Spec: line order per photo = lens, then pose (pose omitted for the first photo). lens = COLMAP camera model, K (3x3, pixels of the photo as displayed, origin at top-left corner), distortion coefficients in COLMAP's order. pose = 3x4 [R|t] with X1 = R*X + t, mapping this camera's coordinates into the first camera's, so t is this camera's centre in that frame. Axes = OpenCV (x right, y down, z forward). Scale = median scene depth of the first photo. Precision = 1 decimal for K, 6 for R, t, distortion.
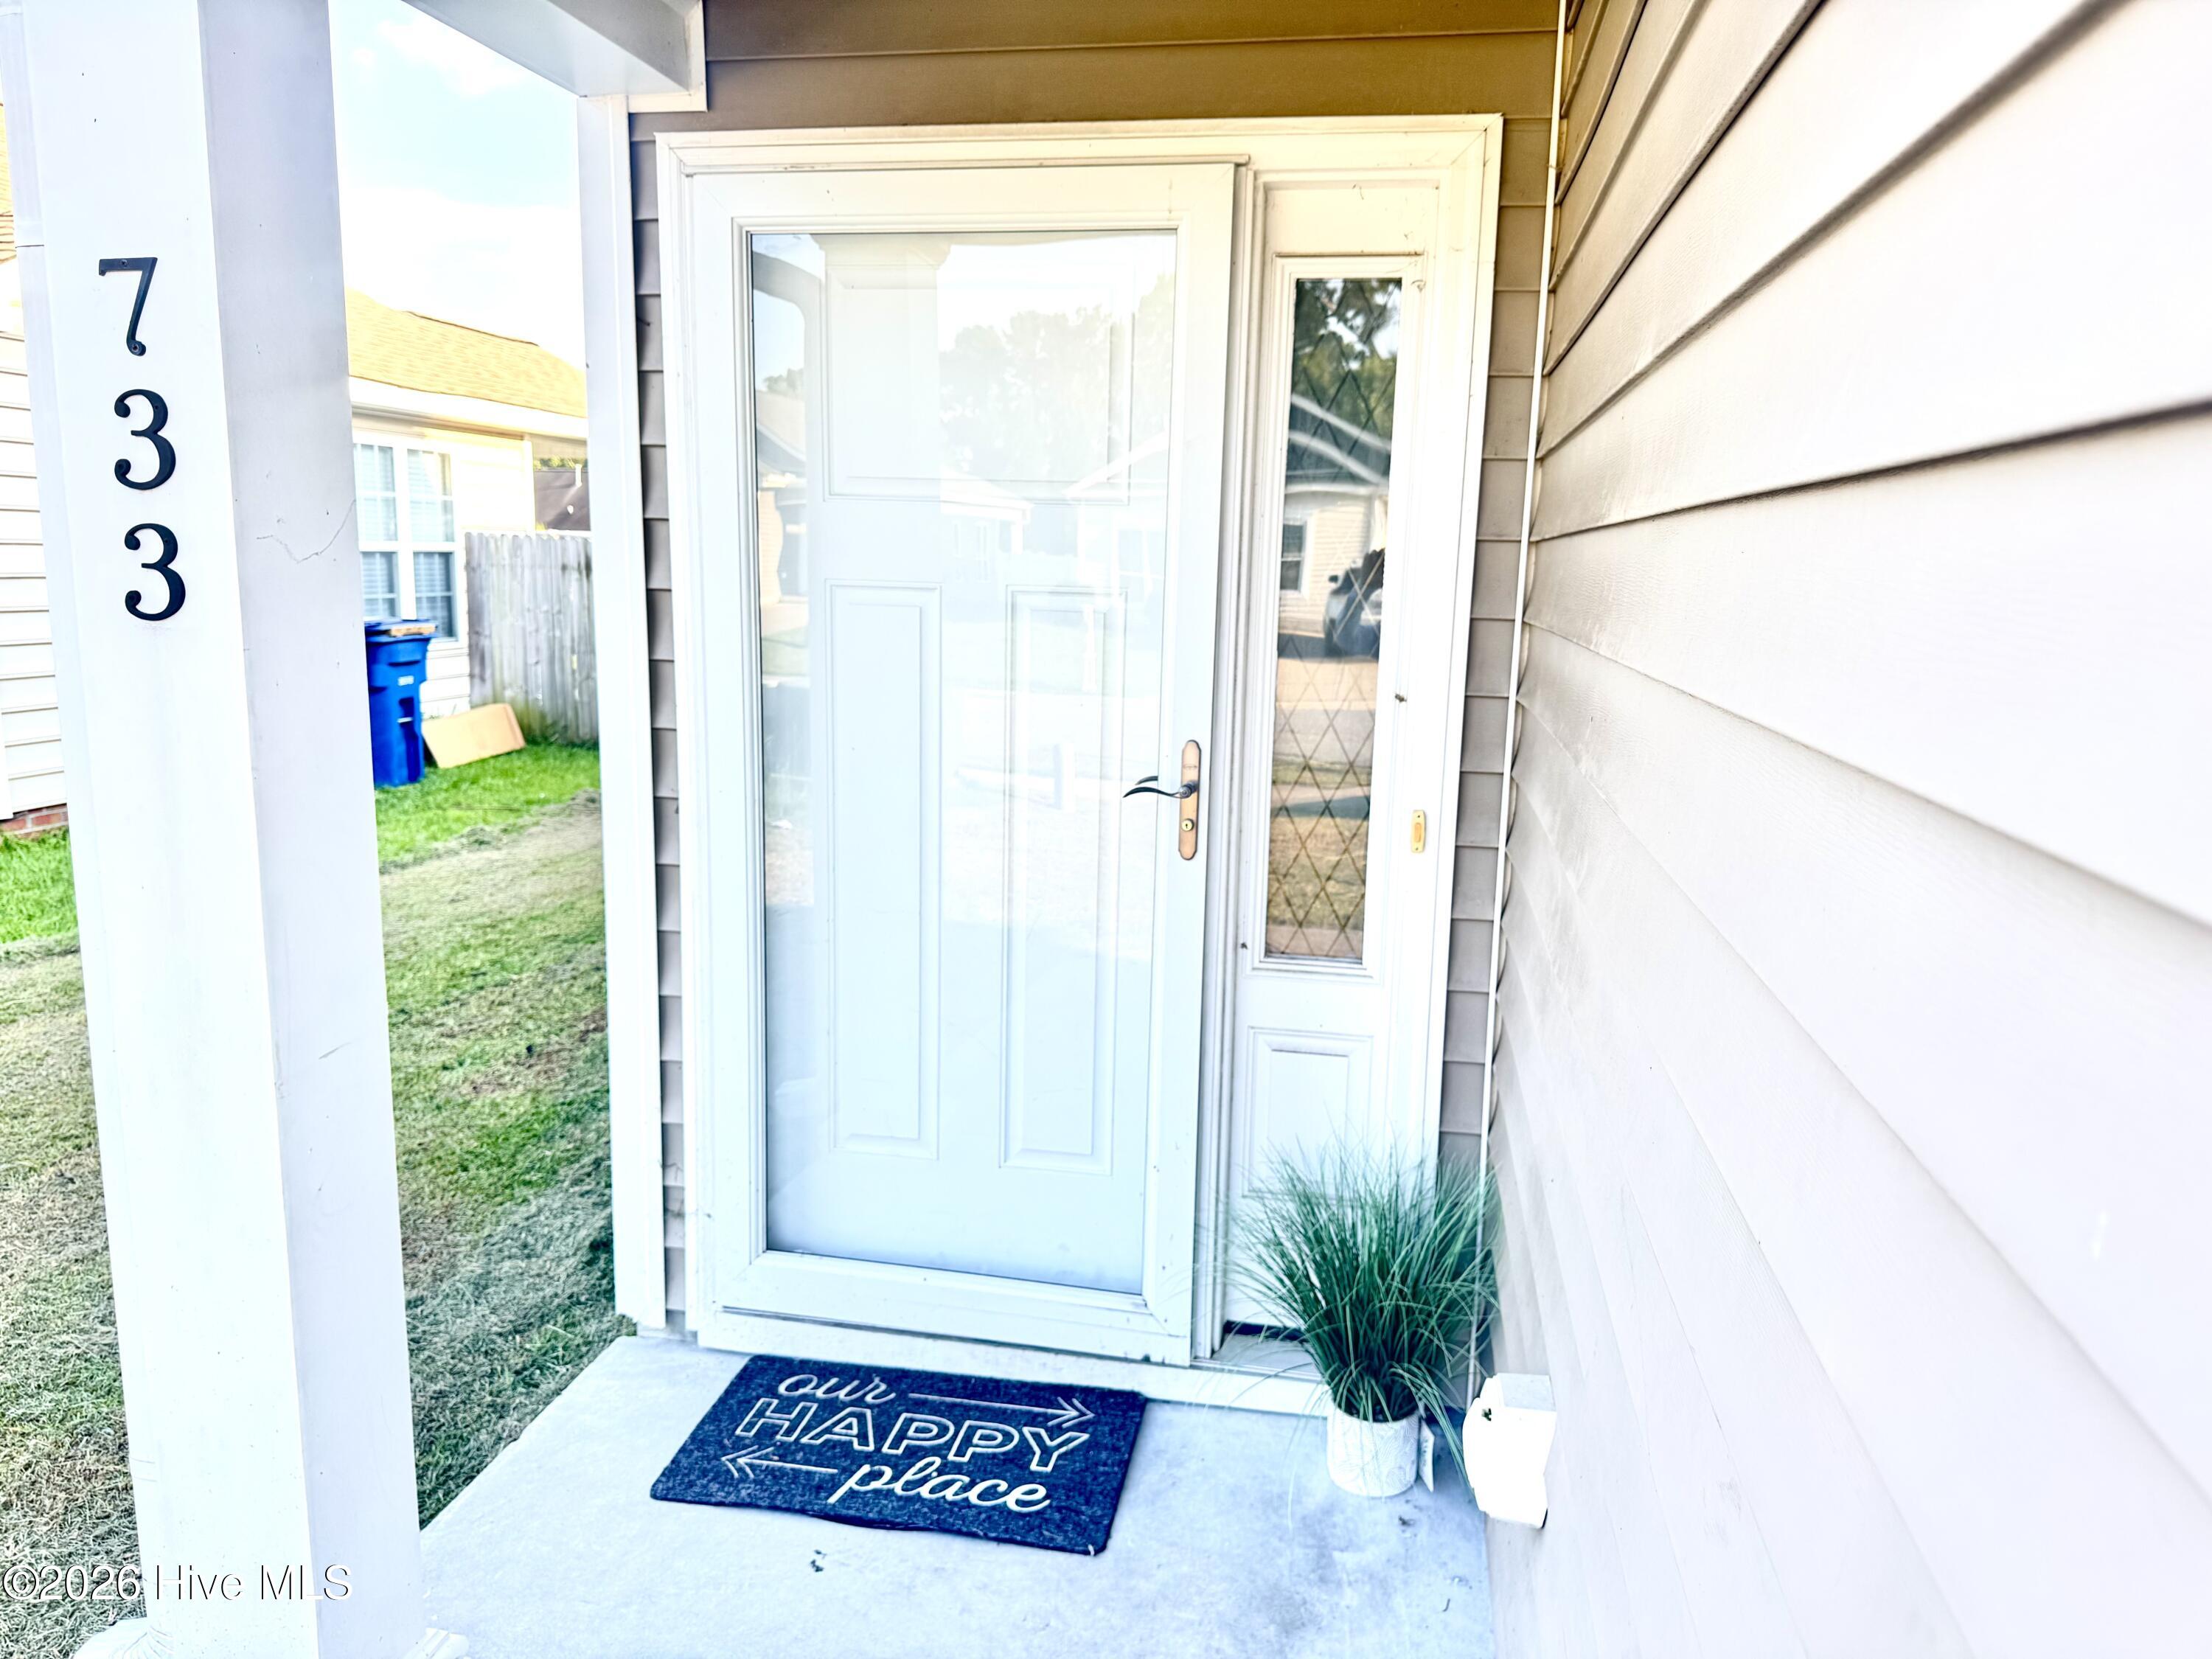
lens RADIAL K [[1559.2, 0, 1091.8], [0, 1559.2, 842.9], [0, 0, 1]] dist [0.056082, -0.077347]
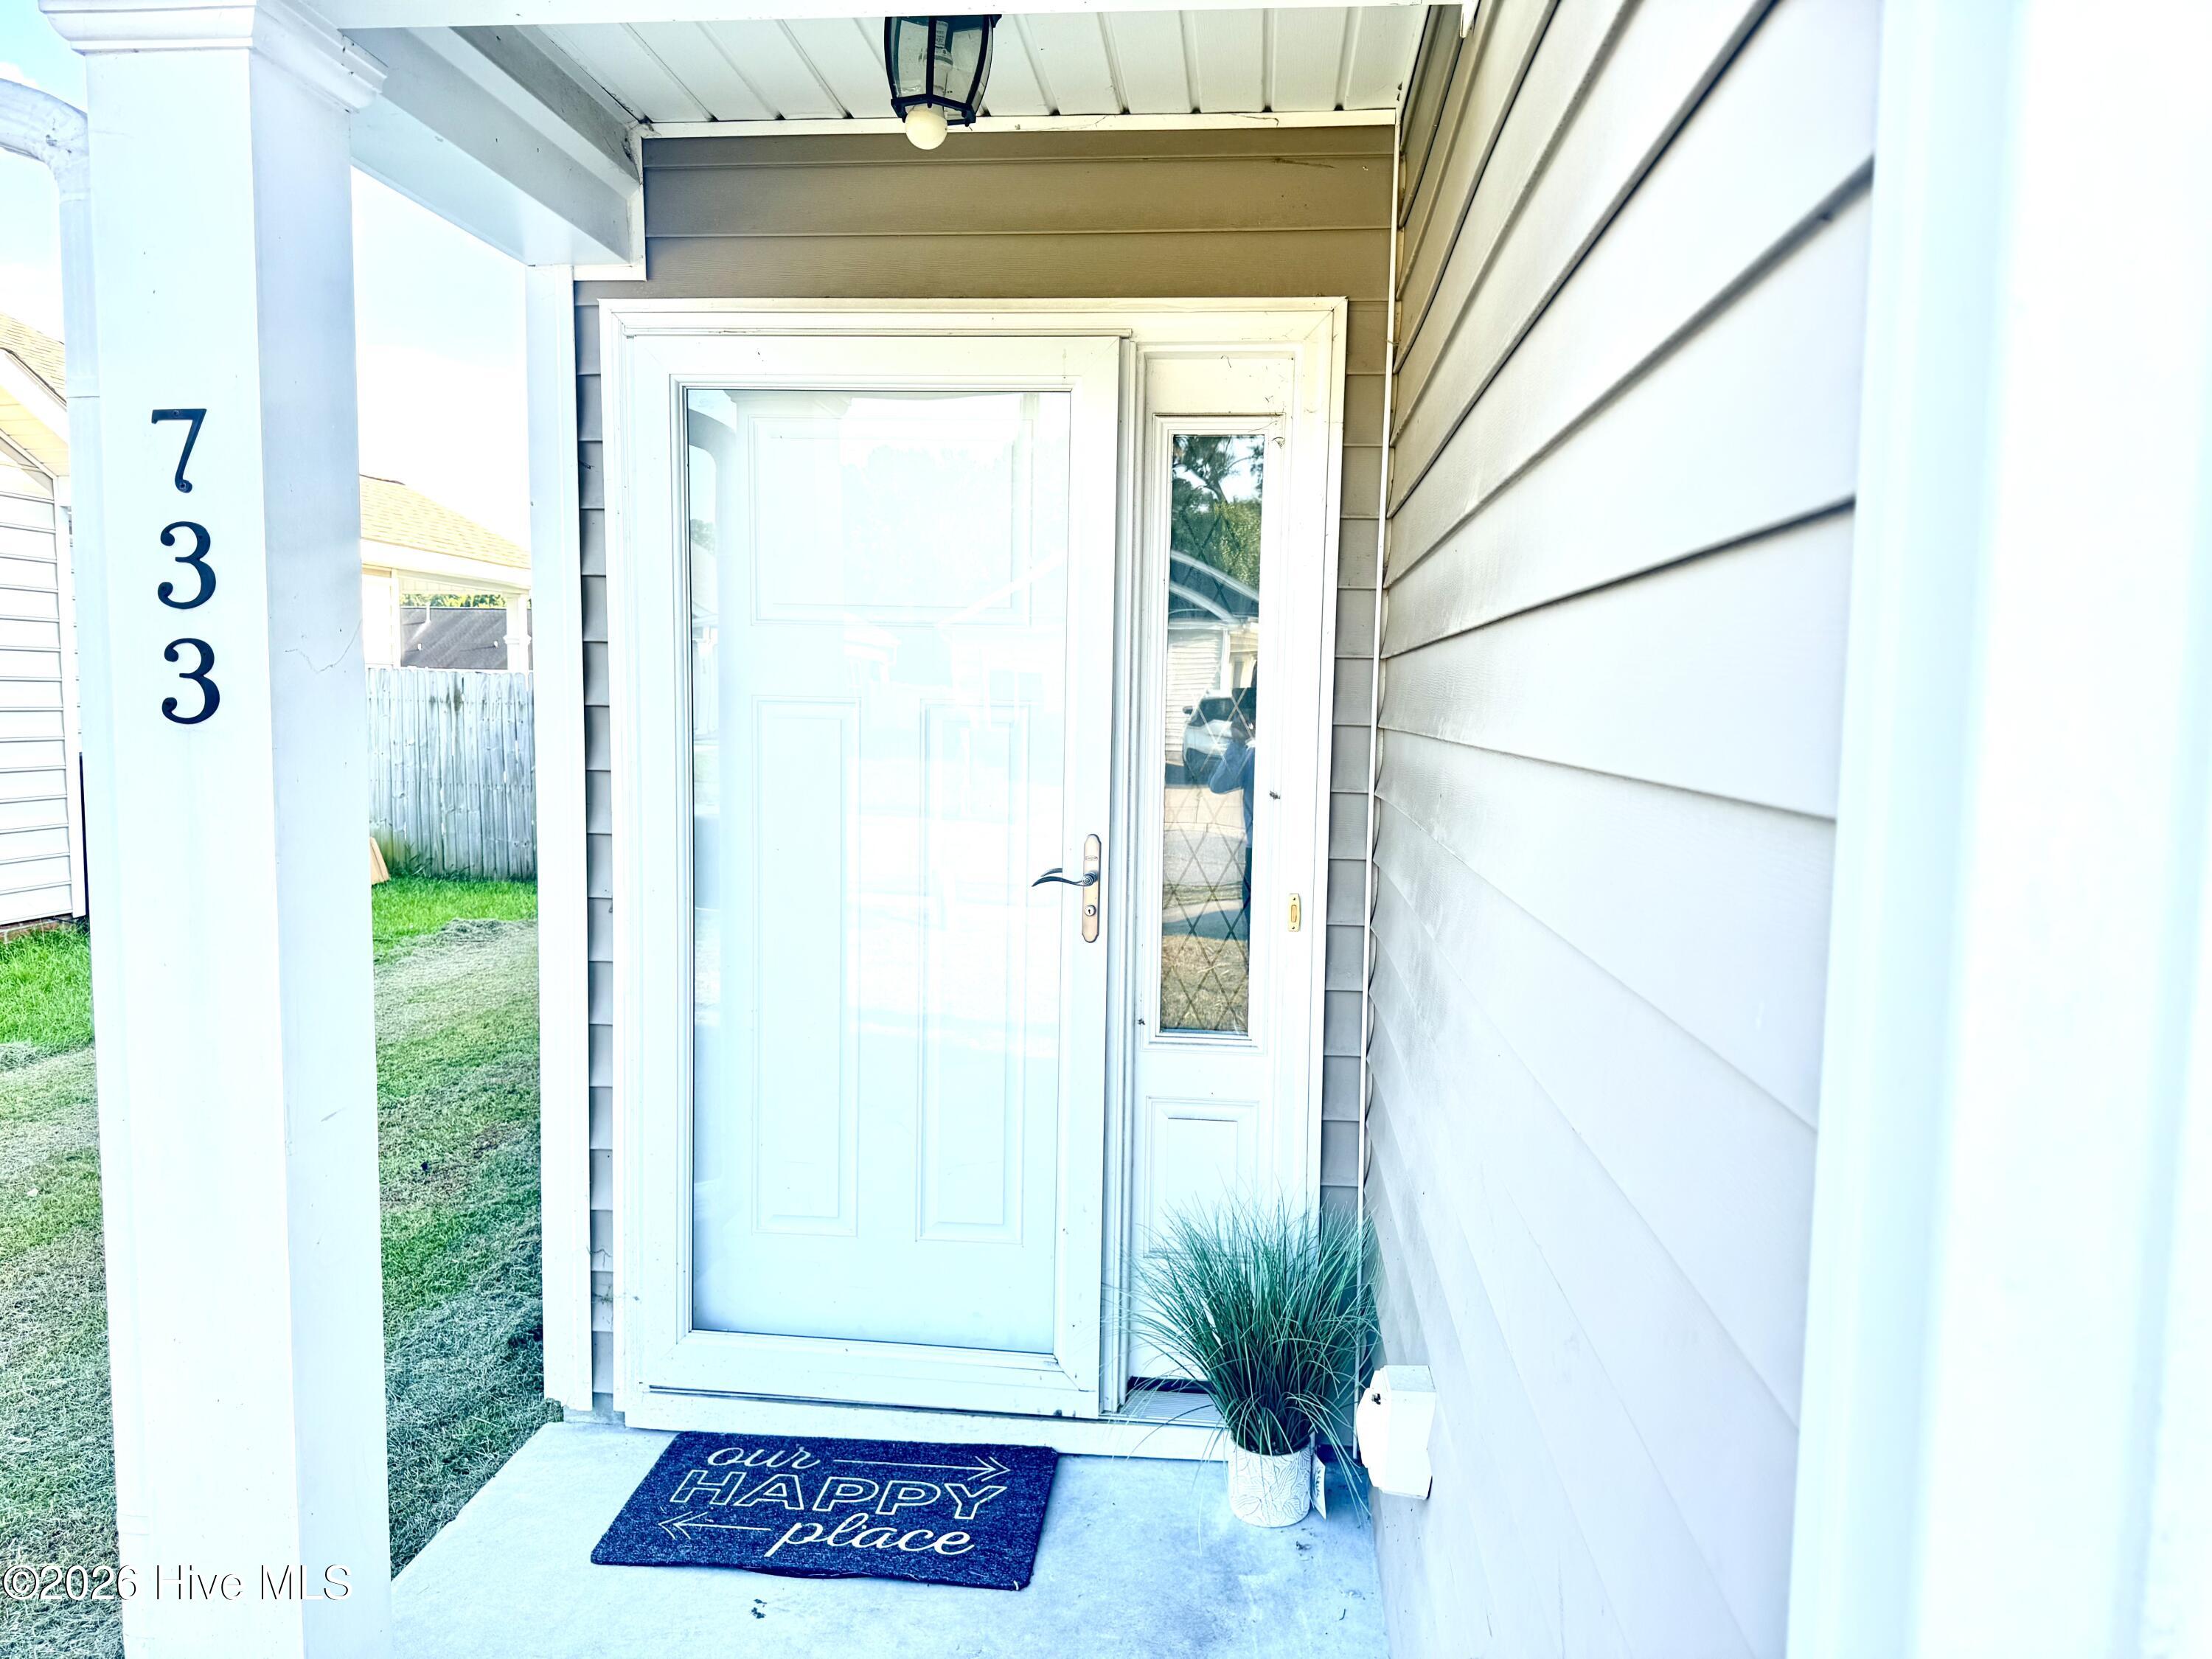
lens RADIAL K [[1559.2, 0, 1085.2], [0, 1559.2, 852.0], [0, 0, 1]] dist [0.056082, -0.077347]
pose [[0.996251, -0.013653, 0.085422, -0.035382], [0.020334, 0.996758, -0.077843, 0.032243], [-0.084082, 0.079288, 0.993299, -0.103572]]
